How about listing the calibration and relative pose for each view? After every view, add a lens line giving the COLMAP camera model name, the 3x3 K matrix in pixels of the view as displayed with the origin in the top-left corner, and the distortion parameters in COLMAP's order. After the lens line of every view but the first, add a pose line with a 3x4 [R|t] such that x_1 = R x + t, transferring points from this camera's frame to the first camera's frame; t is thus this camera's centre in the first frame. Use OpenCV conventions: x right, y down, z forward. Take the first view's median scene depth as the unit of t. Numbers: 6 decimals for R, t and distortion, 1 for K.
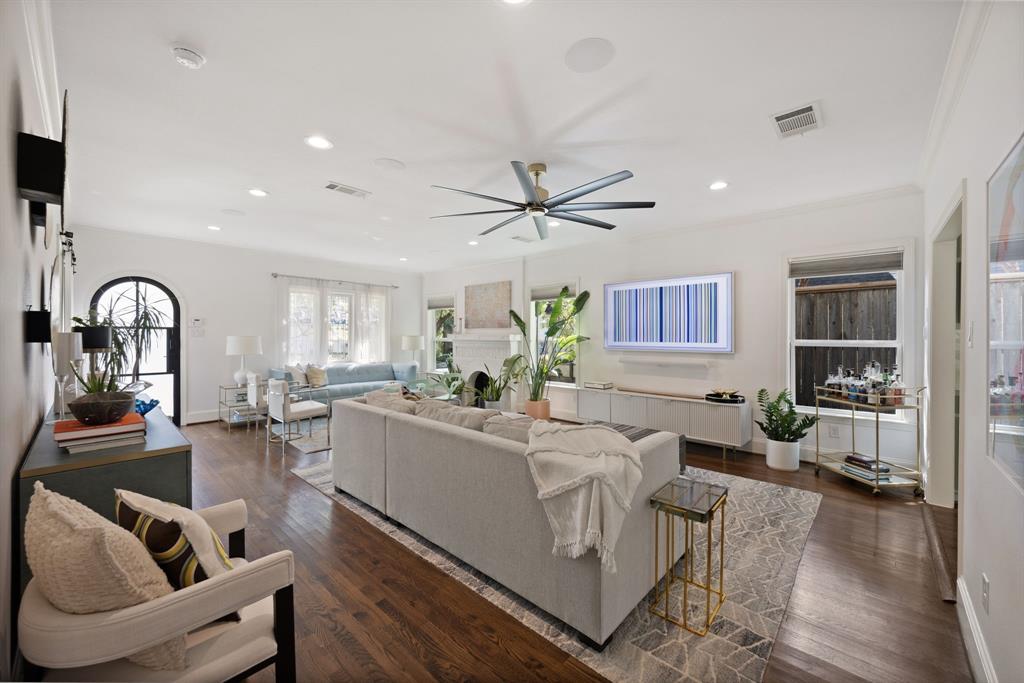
lens RADIAL K [[393.8, 0, 509.5], [0, 393.8, 334.6], [0, 0, 1]] dist [-0.003409, -0.000499]
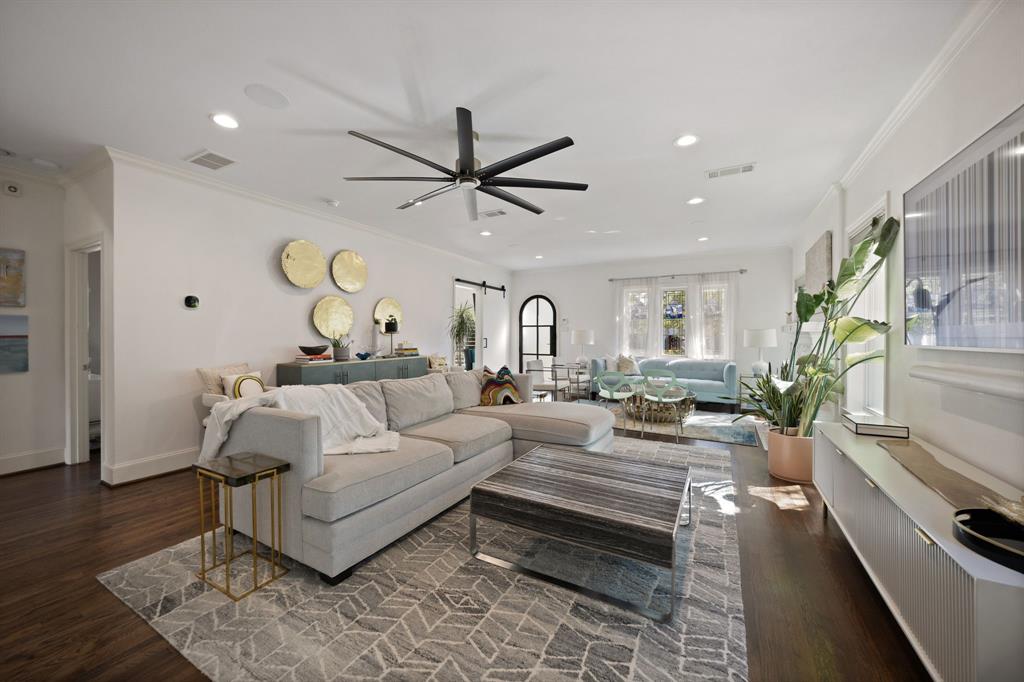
lens RADIAL K [[376.2, 0, 507.9], [0, 376.2, 339.0], [0, 0, 1]] dist [0.013591, -0.000167]
pose [[0.230168, 0.004707, -0.973139, 0.454831], [0.000929, 0.999987, 0.005057, 0.023239], [0.973150, -0.002067, 0.230161, 0.418485]]
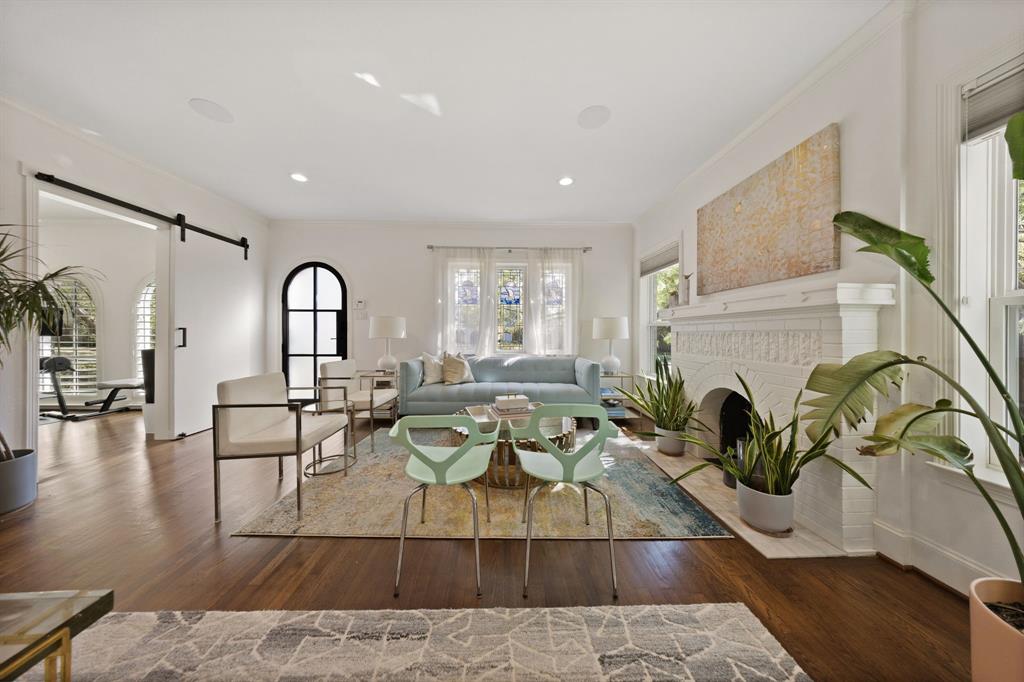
lens RADIAL K [[300.6, 0, 508.1], [0, 300.6, 331.7], [0, 0, 1]] dist [0.001656, 0.000092]
pose [[0.692839, -0.005355, -0.721072, -0.007825], [0.001766, 0.999982, -0.005730, 0.035804], [0.721090, 0.002697, 0.692836, 0.660746]]
